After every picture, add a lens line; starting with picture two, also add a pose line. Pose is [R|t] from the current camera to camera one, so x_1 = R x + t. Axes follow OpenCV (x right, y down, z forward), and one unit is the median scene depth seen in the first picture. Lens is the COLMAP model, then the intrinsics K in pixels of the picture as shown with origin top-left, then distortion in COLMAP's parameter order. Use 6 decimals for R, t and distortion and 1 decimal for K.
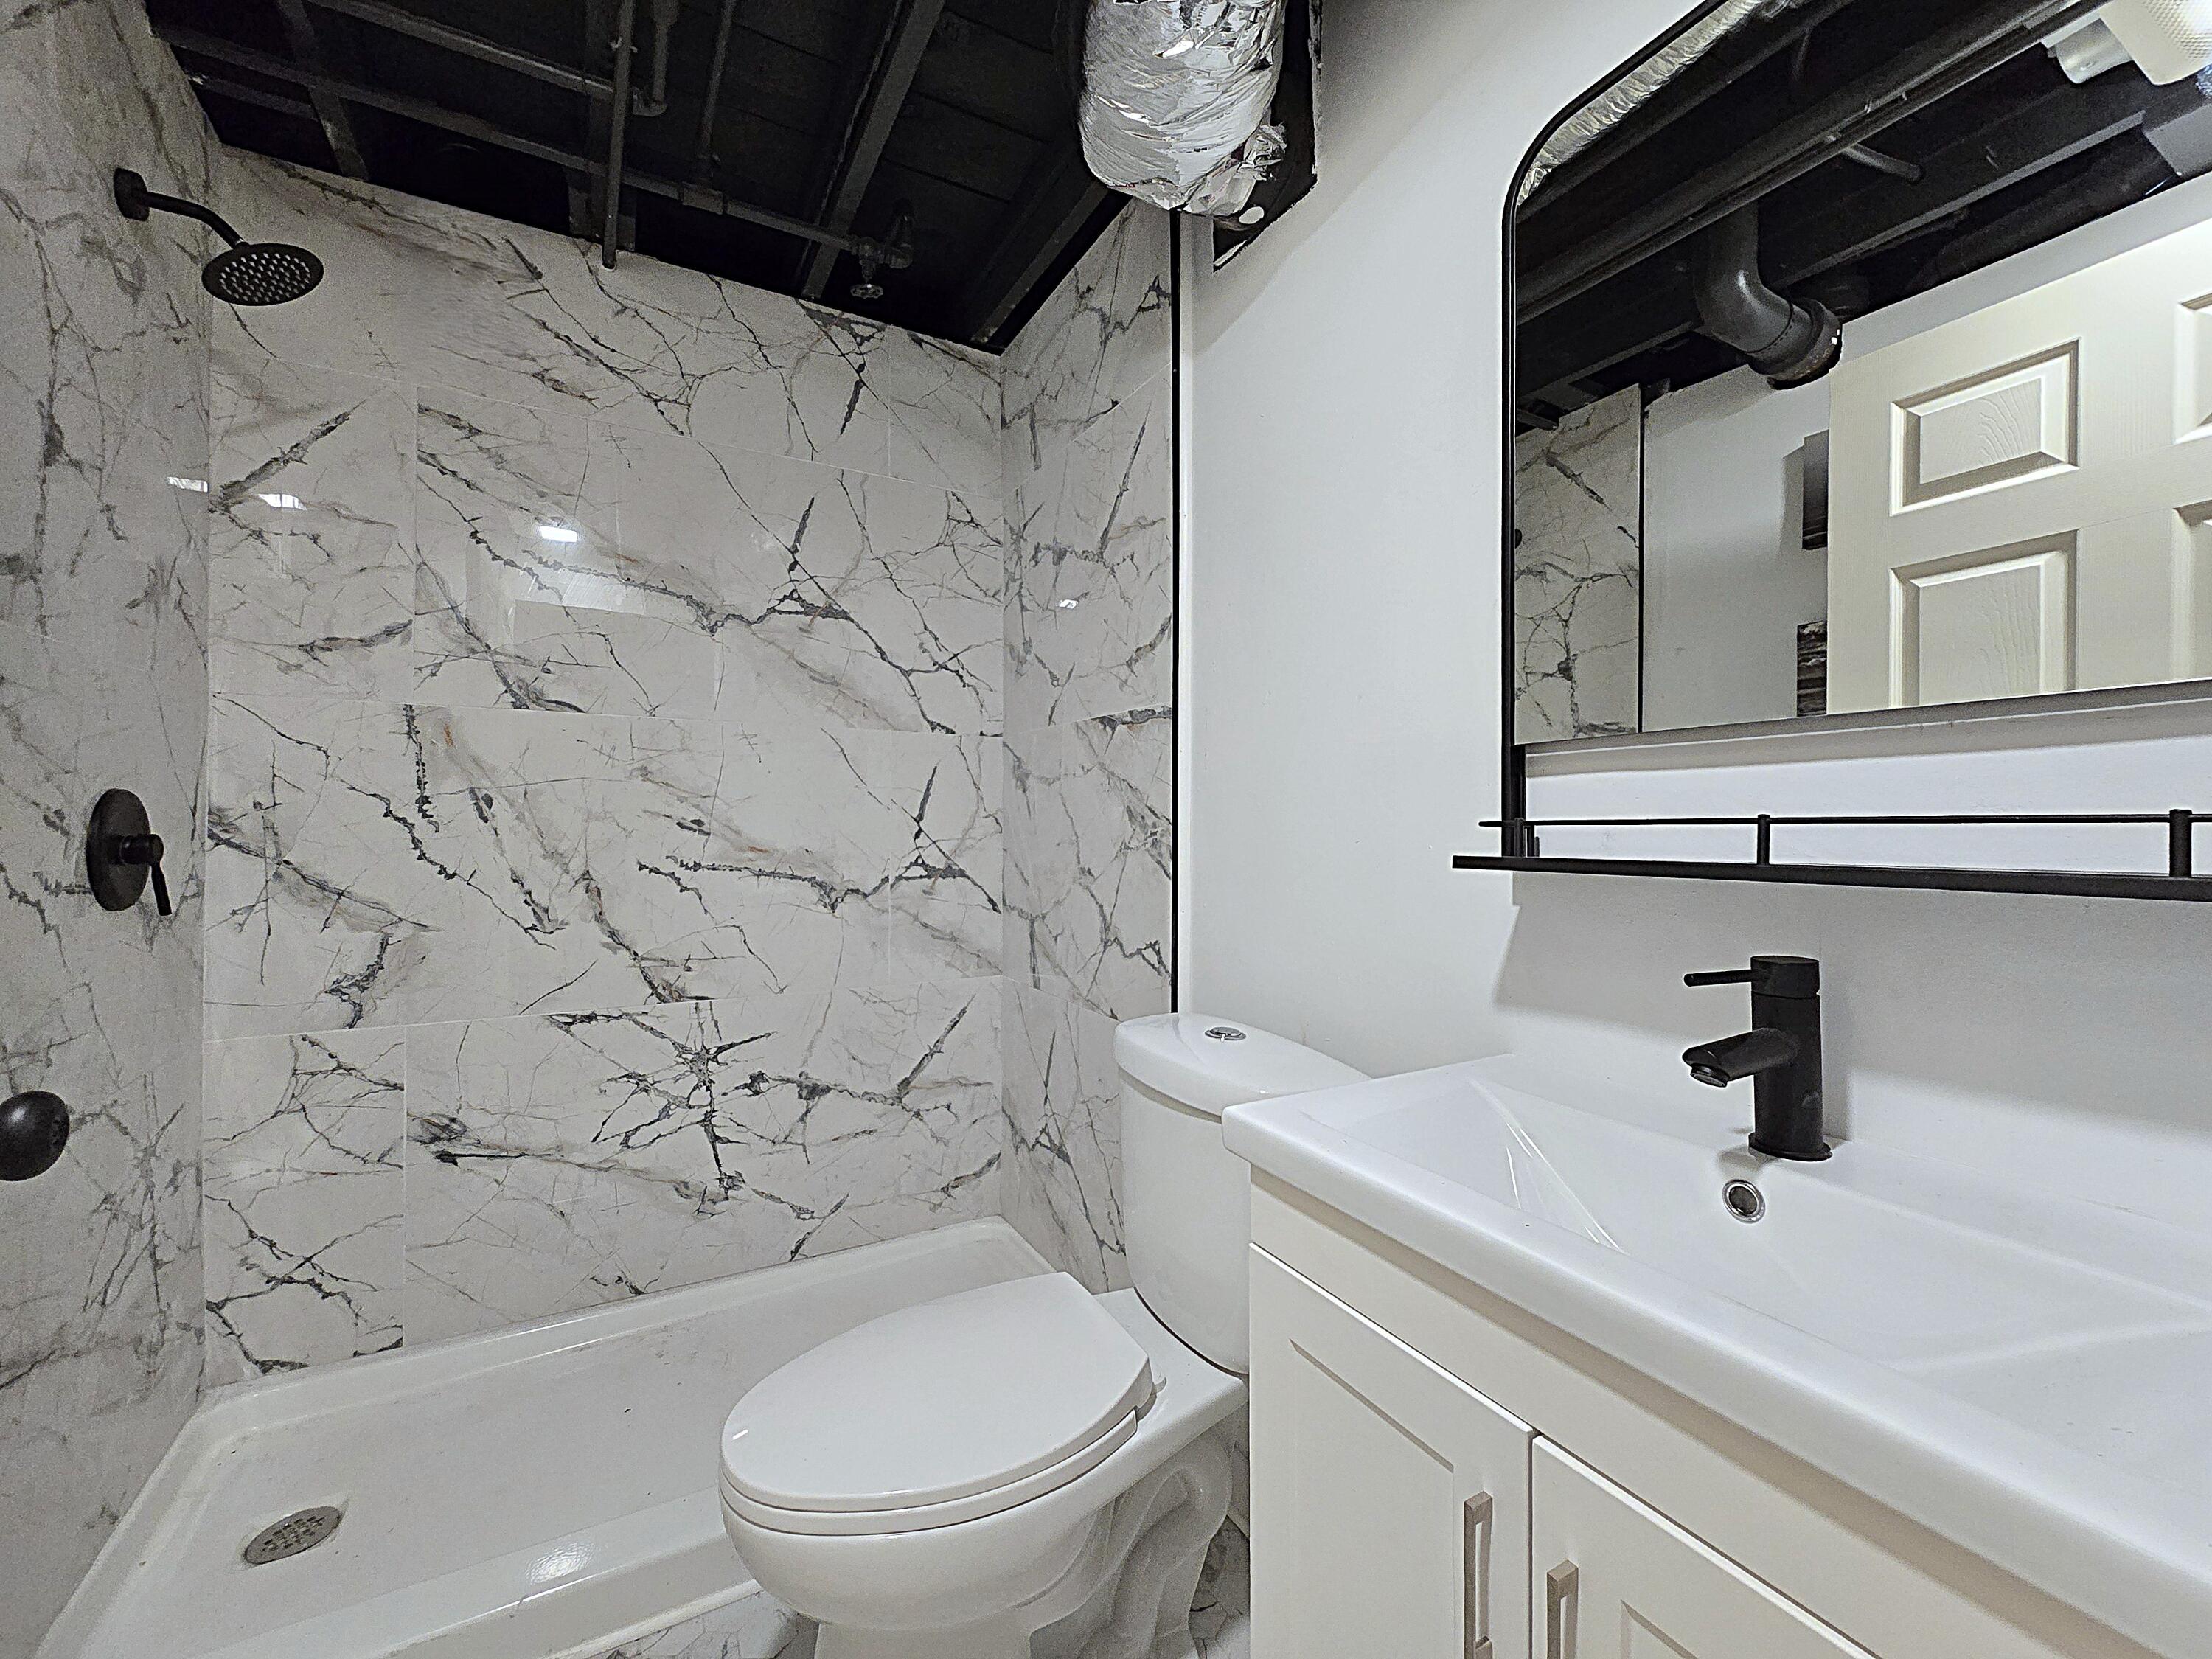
lens RADIAL K [[907.8, 0, 1120.6], [0, 907.8, 820.7], [0, 0, 1]] dist [-0.001860, -0.001328]
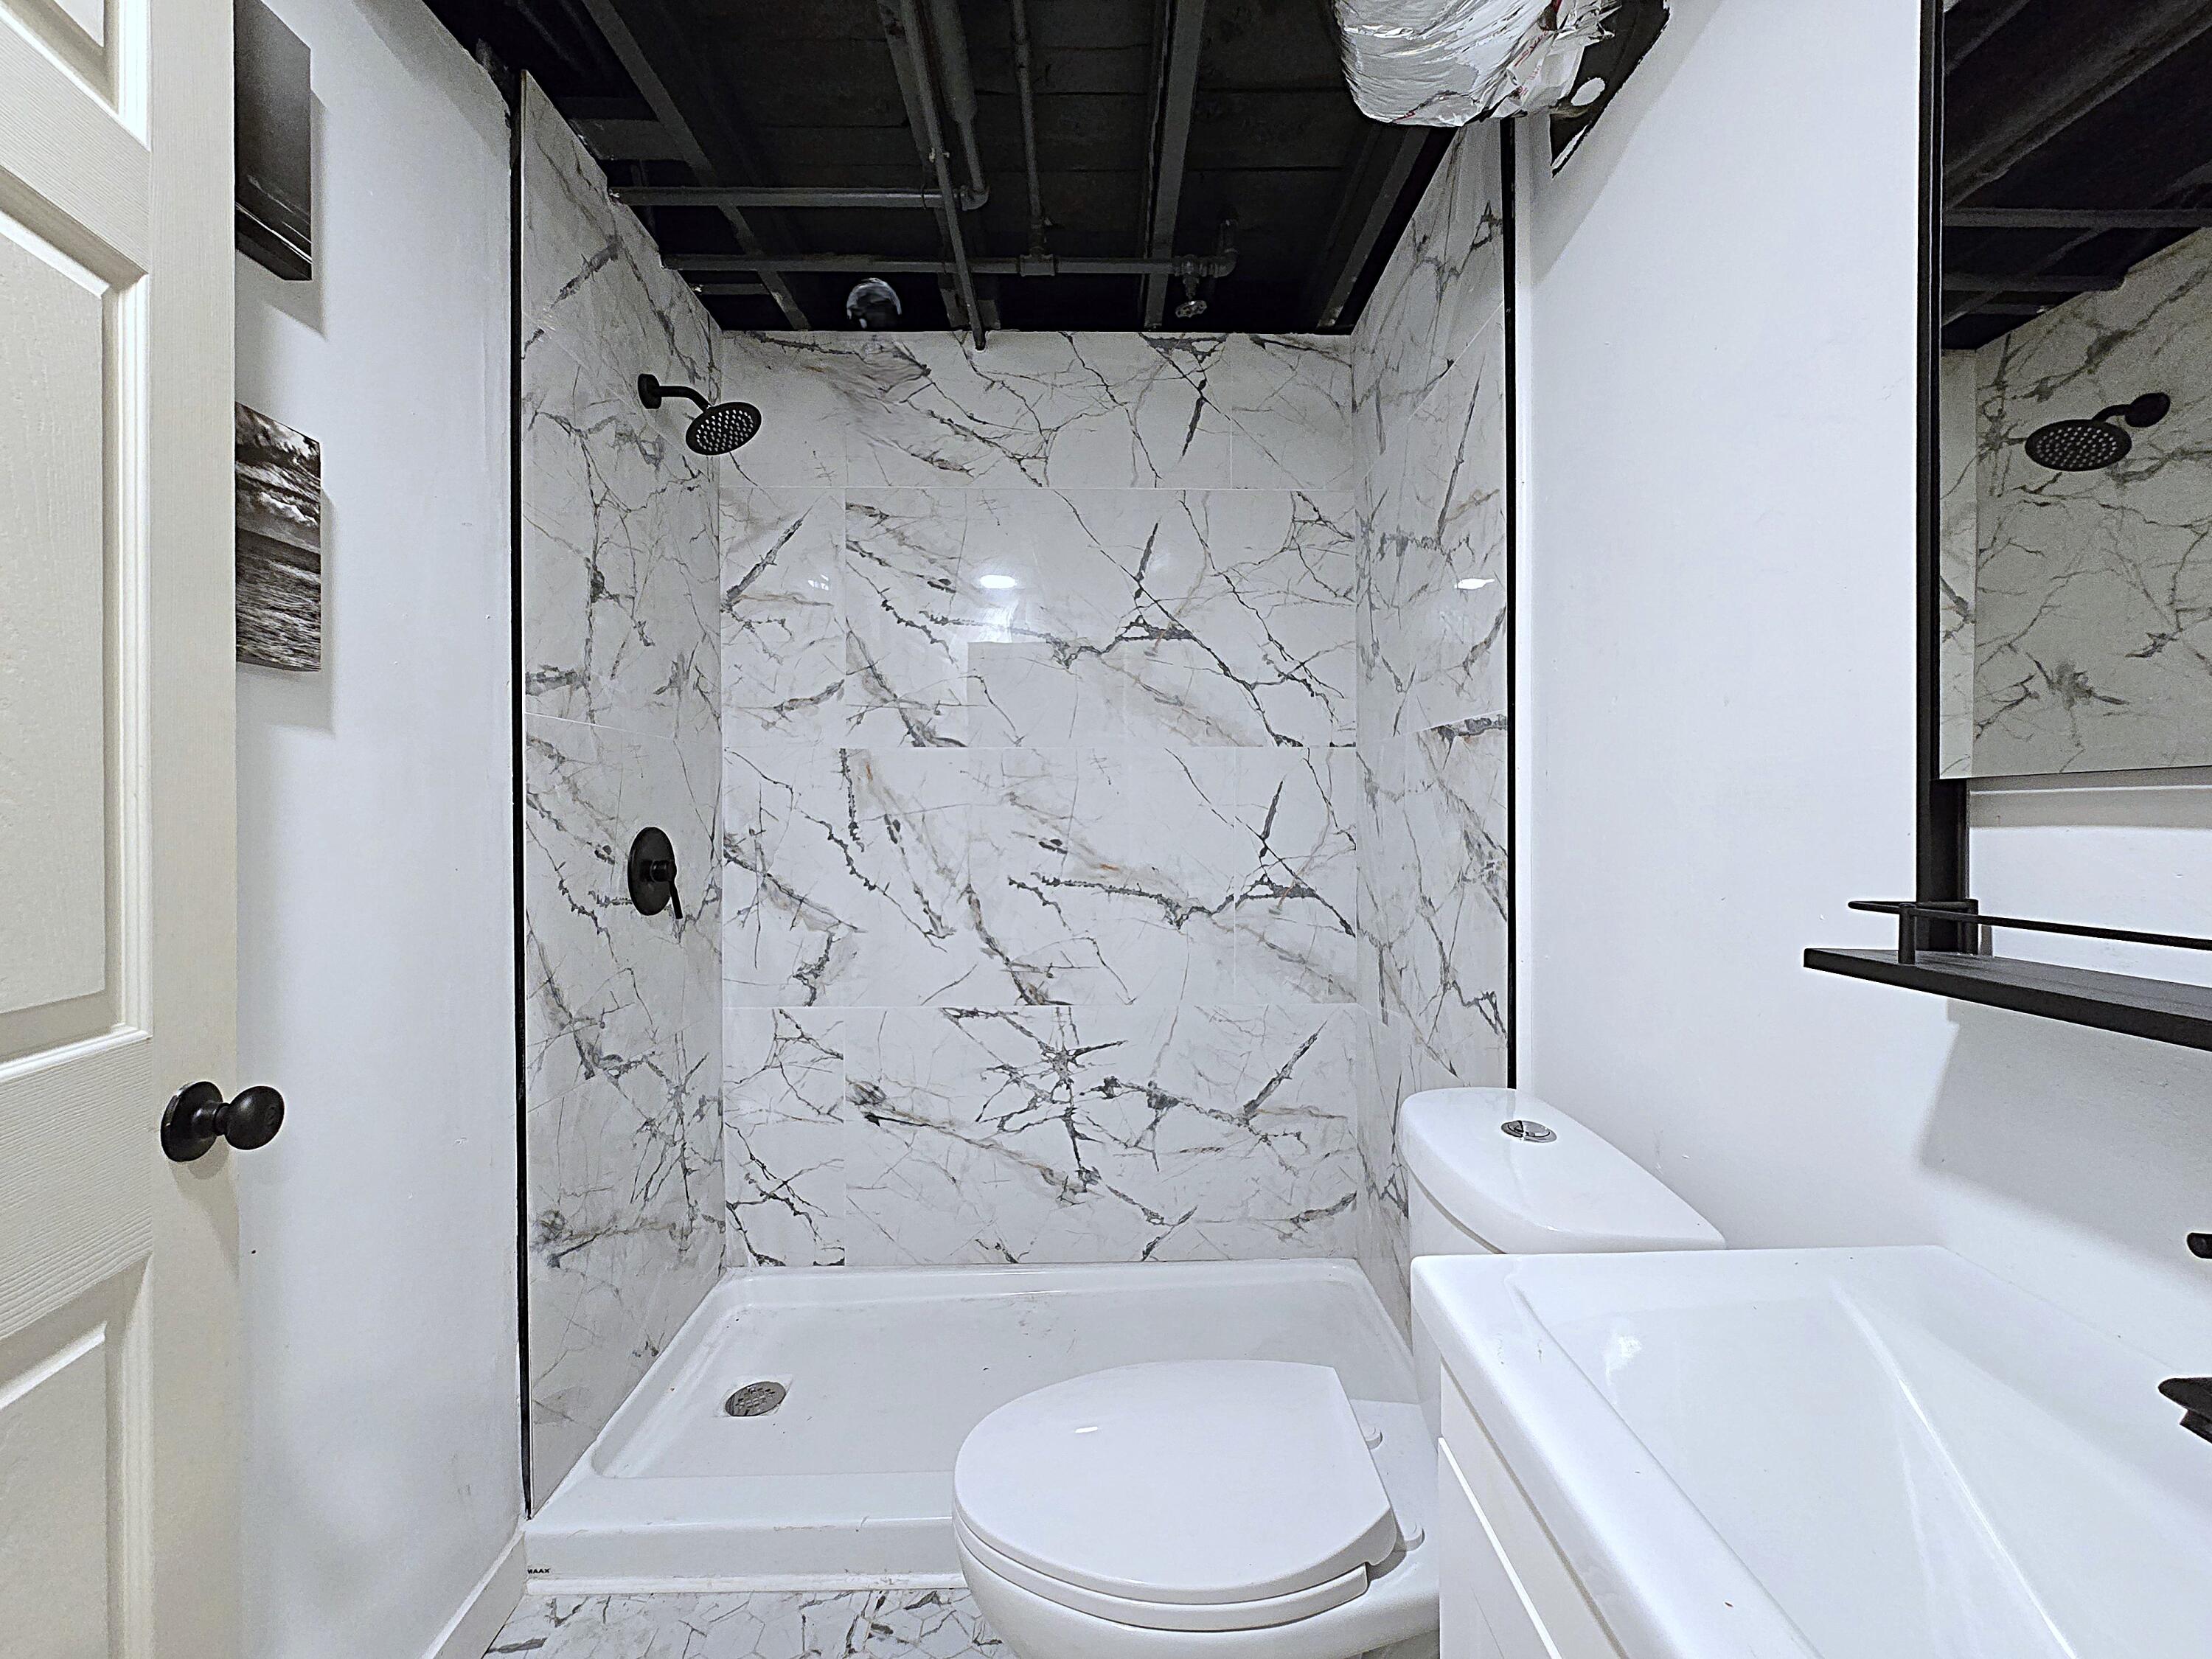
lens RADIAL K [[909.6, 0, 1108.6], [0, 909.6, 823.0], [0, 0, 1]] dist [0.002313, -0.007076]
pose [[0.880084, -0.003722, -0.474803, 0.120394], [0.009691, 0.999902, 0.010125, -0.035298], [0.474719, -0.013512, 0.880034, 0.080279]]
